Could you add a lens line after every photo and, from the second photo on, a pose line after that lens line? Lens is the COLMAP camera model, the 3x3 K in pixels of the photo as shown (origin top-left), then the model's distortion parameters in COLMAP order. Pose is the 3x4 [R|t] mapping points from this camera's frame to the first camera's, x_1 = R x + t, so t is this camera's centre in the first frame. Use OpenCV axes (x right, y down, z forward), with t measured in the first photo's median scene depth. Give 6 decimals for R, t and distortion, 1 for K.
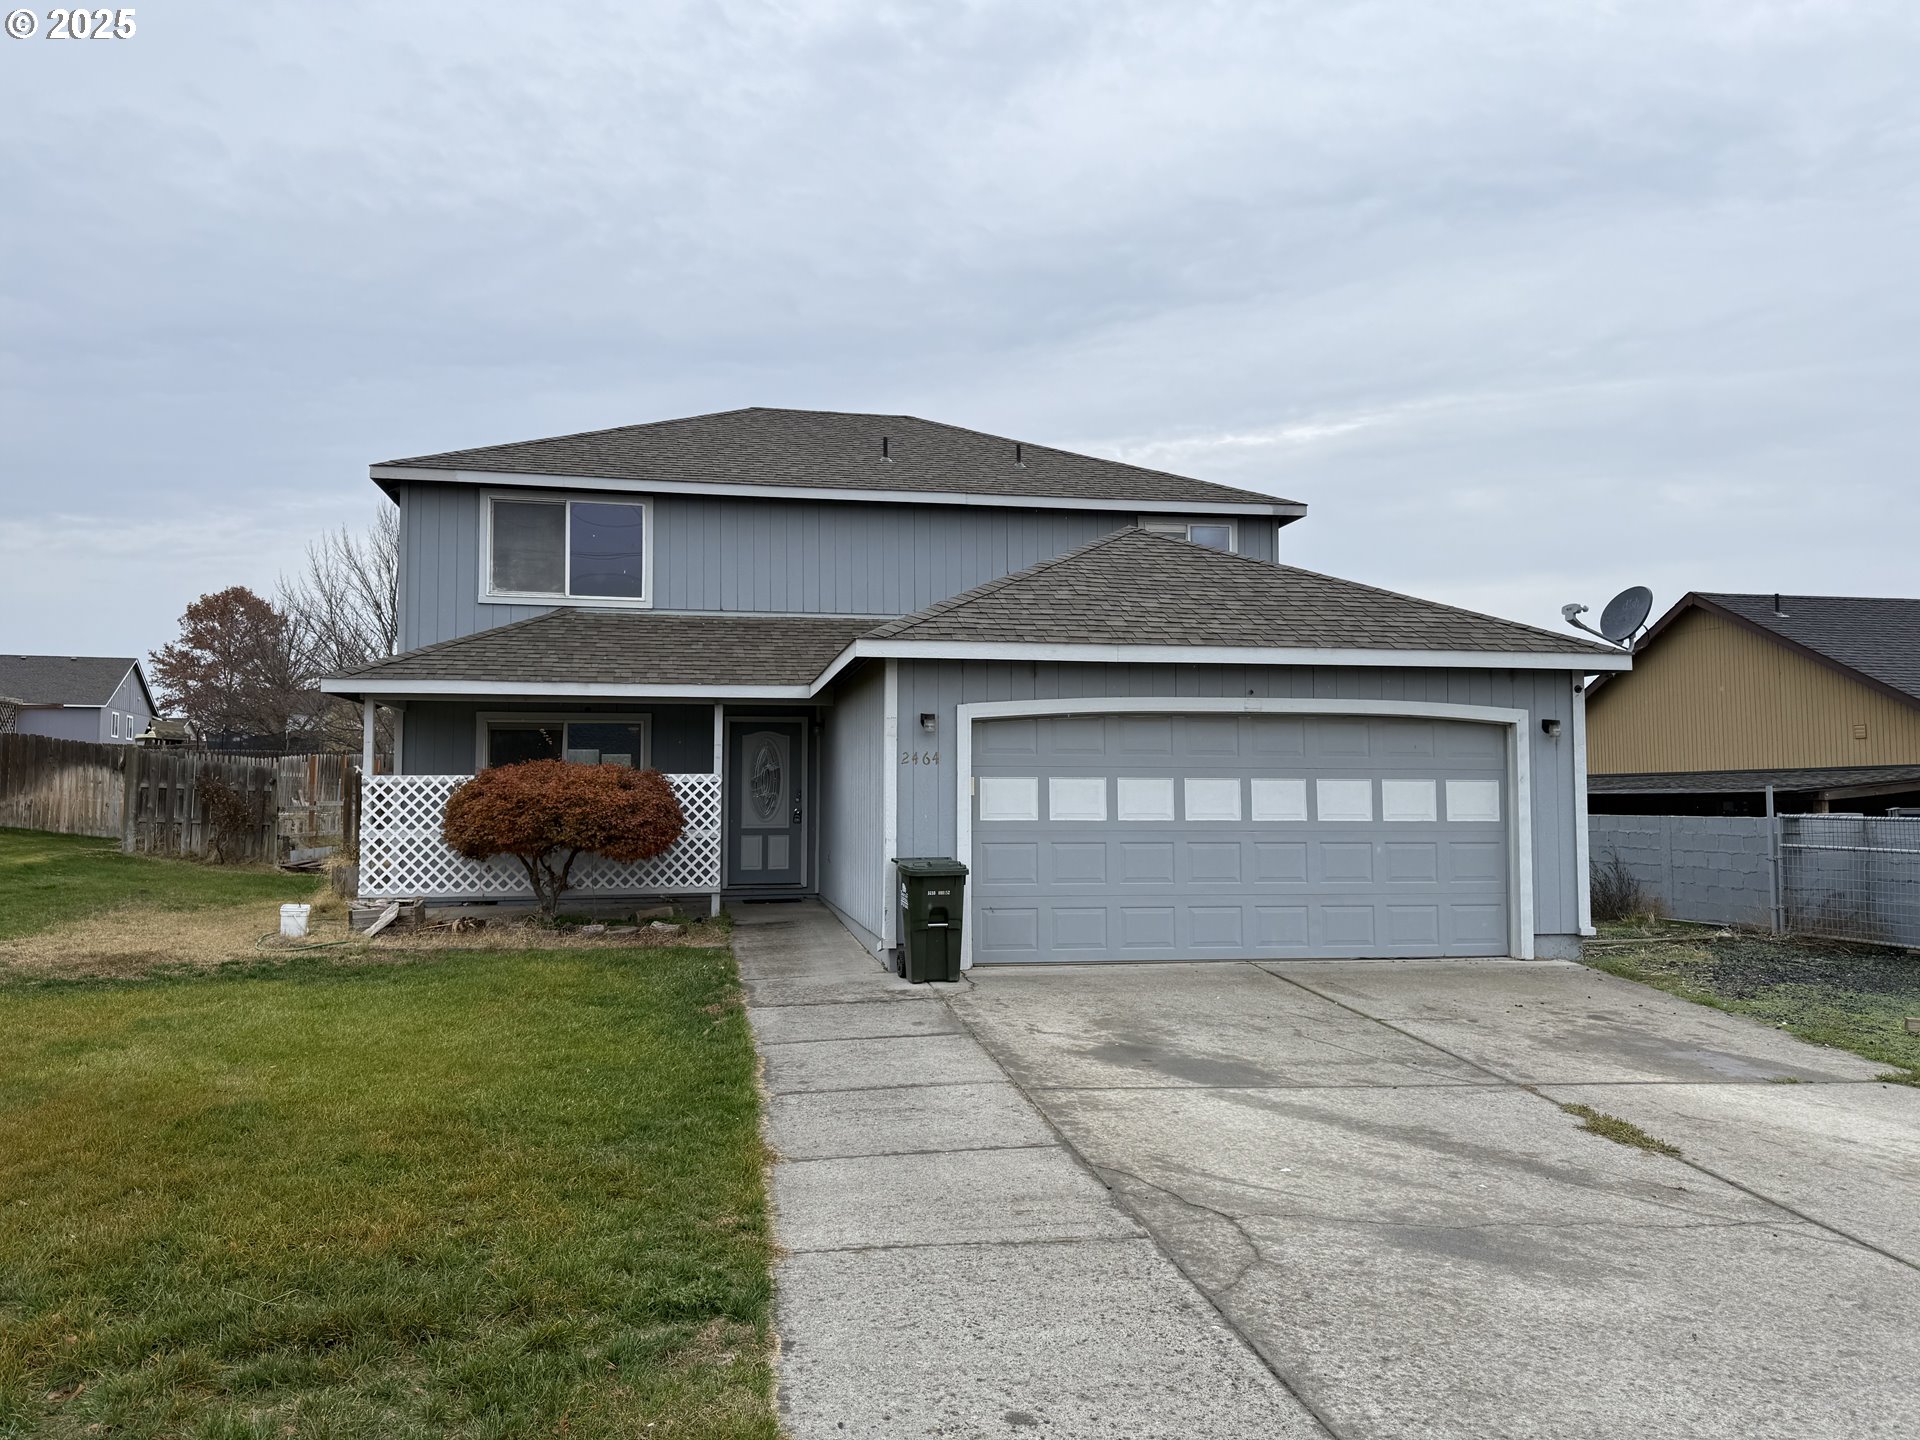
lens RADIAL K [[1264.7, 0, 959.3], [0, 1264.7, 714.6], [0, 0, 1]] dist [0.064480, -0.004862]
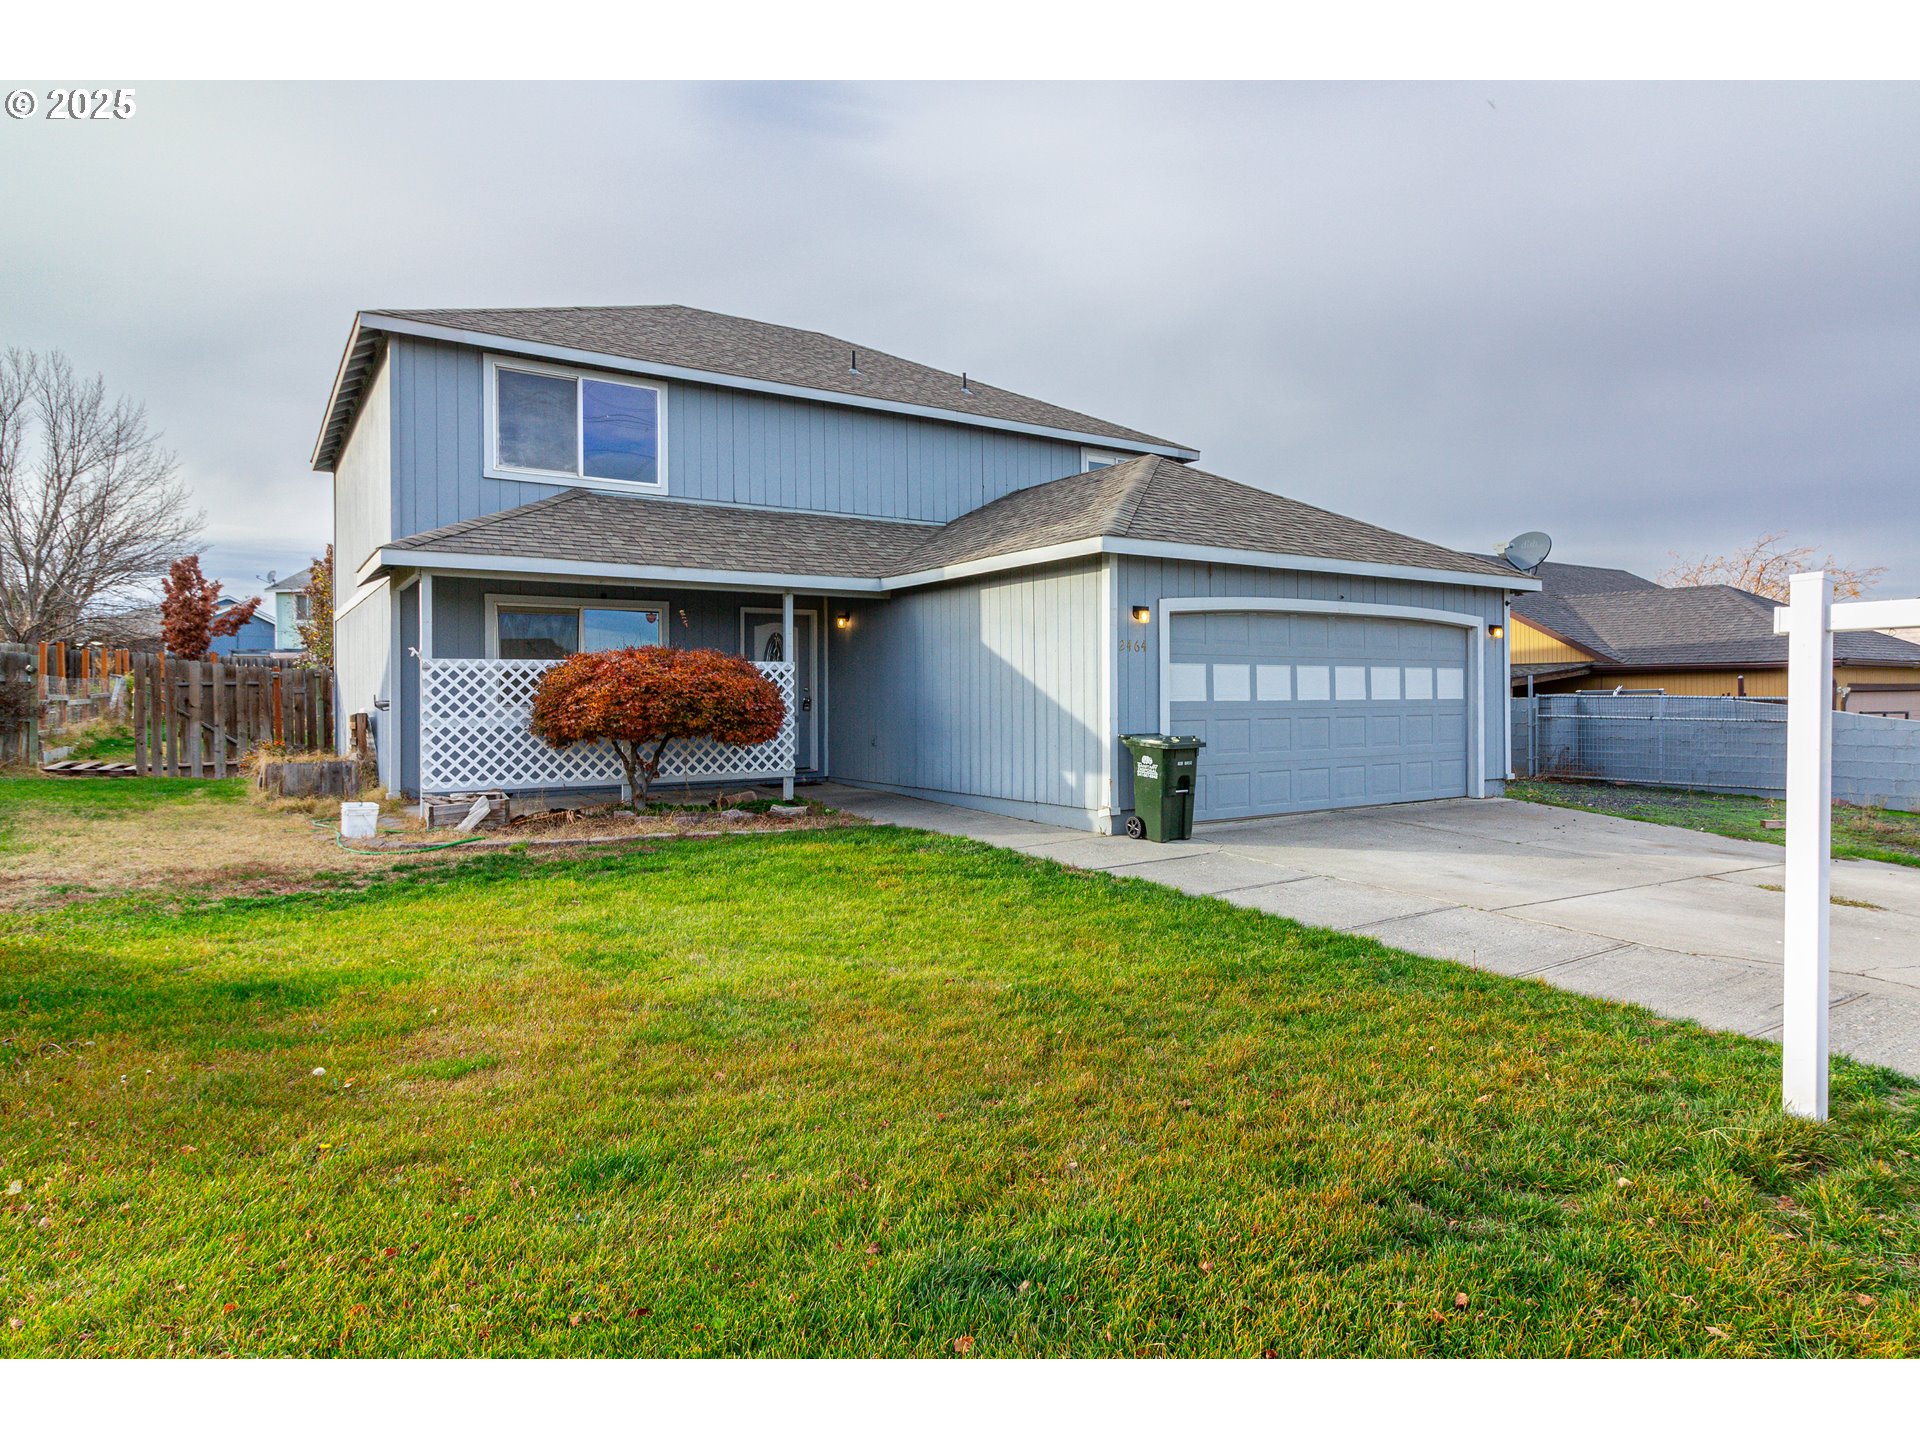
lens RADIAL K [[1102.5, 0, 960.3], [0, 1102.5, 704.6], [0, 0, 1]] dist [-0.006155, 0.001137]
pose [[0.912195, -0.007261, 0.409692, -0.441528], [-0.022259, 0.997489, 0.067237, 0.018950], [-0.409152, -0.070453, 0.909743, 0.132681]]
